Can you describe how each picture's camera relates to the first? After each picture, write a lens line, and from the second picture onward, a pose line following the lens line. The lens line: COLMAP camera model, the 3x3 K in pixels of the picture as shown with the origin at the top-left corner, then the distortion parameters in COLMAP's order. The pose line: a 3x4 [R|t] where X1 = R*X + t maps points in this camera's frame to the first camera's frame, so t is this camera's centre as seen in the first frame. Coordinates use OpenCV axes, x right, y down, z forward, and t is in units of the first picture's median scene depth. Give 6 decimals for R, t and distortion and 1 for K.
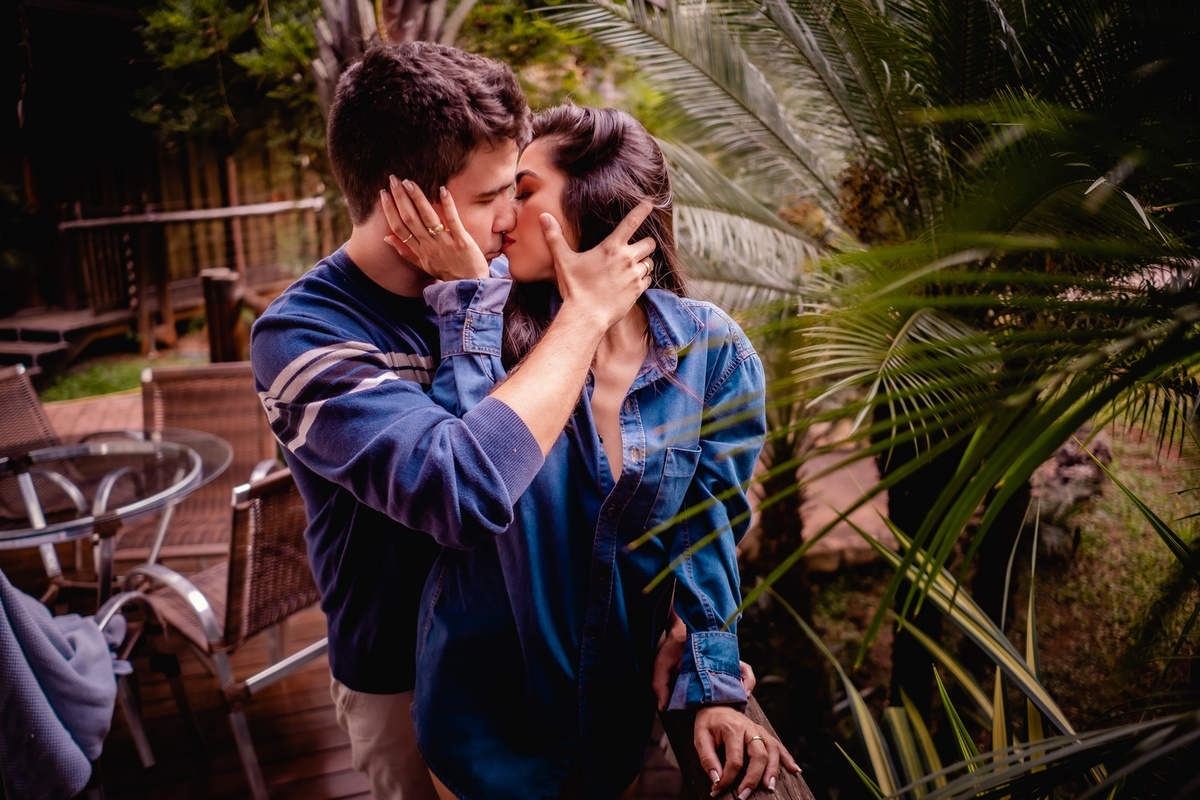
lens RADIAL K [[946.9, 0, 585.0], [0, 946.9, 401.7], [0, 0, 1]] dist [-0.127105, 0.003467]
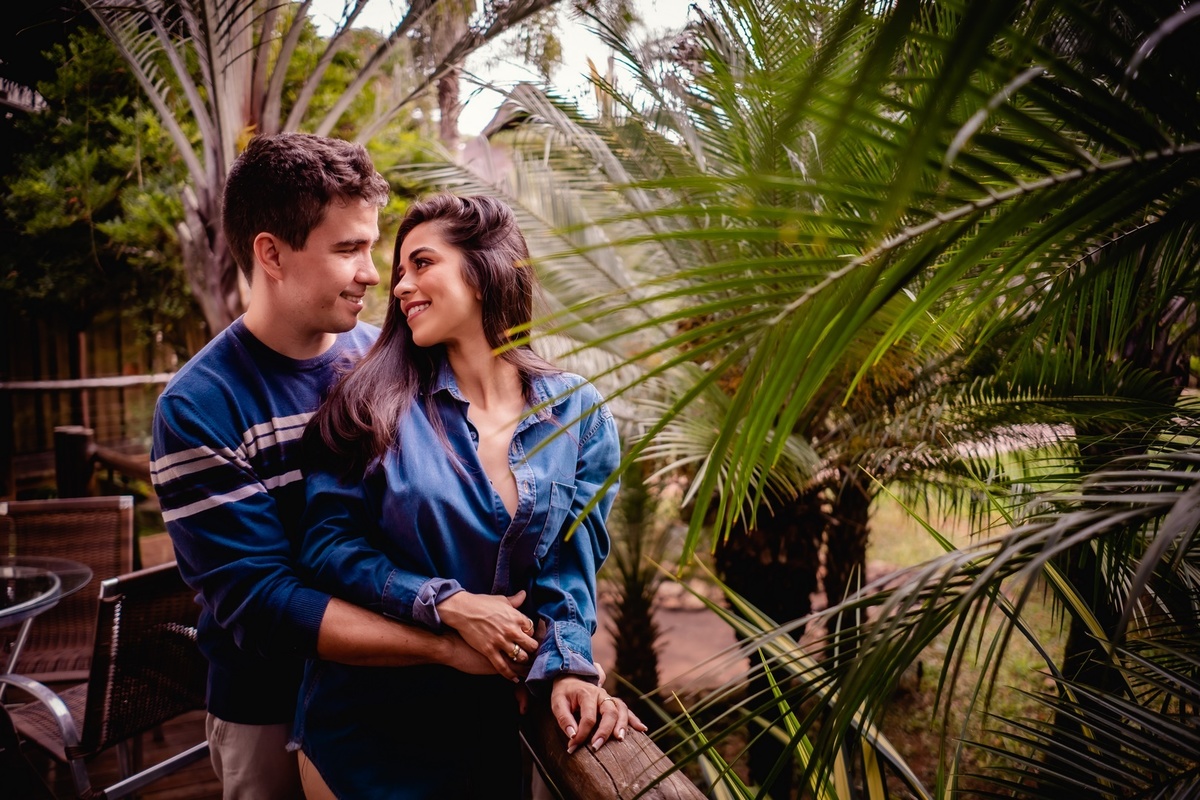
lens RADIAL K [[960.8, 0, 600.0], [0, 960.8, 400.0], [0, 0, 1]] dist [-0.165515, 0.047043]
pose [[0.985531, -0.004570, 0.169432, -0.003551], [0.039813, 0.977910, -0.205199, 0.050760], [-0.164752, 0.208975, 0.963943, -0.039760]]
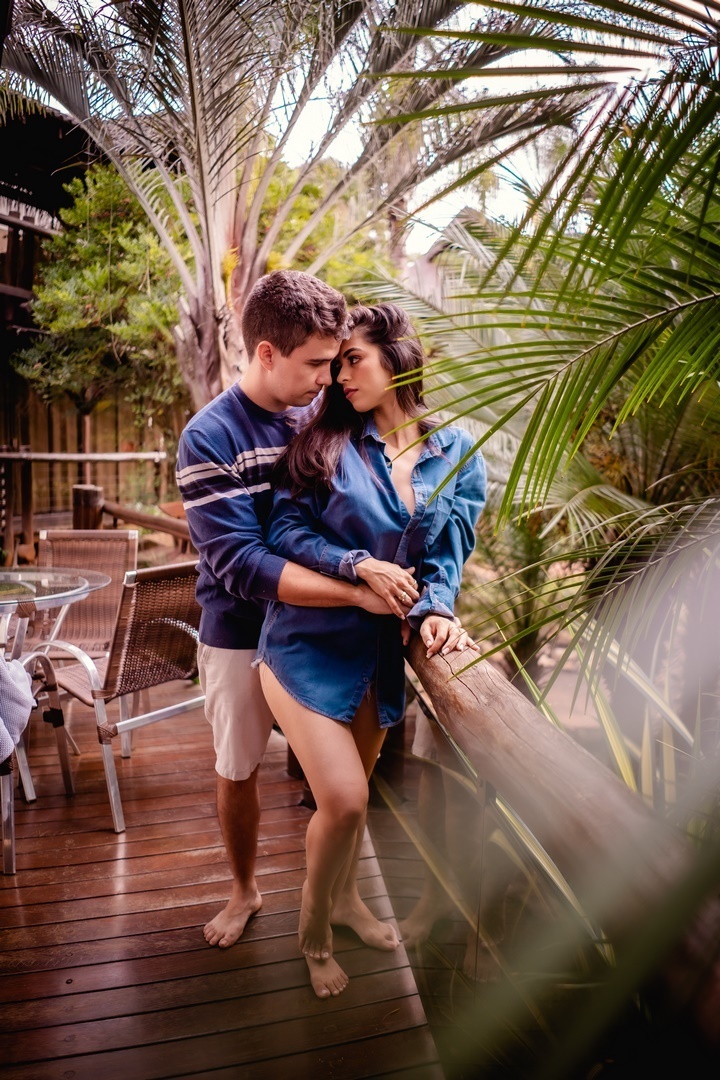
lens RADIAL K [[864.7, 0, 360.0], [0, 864.7, 540.0], [0, 0, 1]] dist [-0.165515, 0.047043]
pose [[0.998928, 0.041180, -0.021127, 0.003975], [-0.043947, 0.987122, -0.153817, 0.088566], [0.014521, 0.154581, 0.987873, -0.118519]]
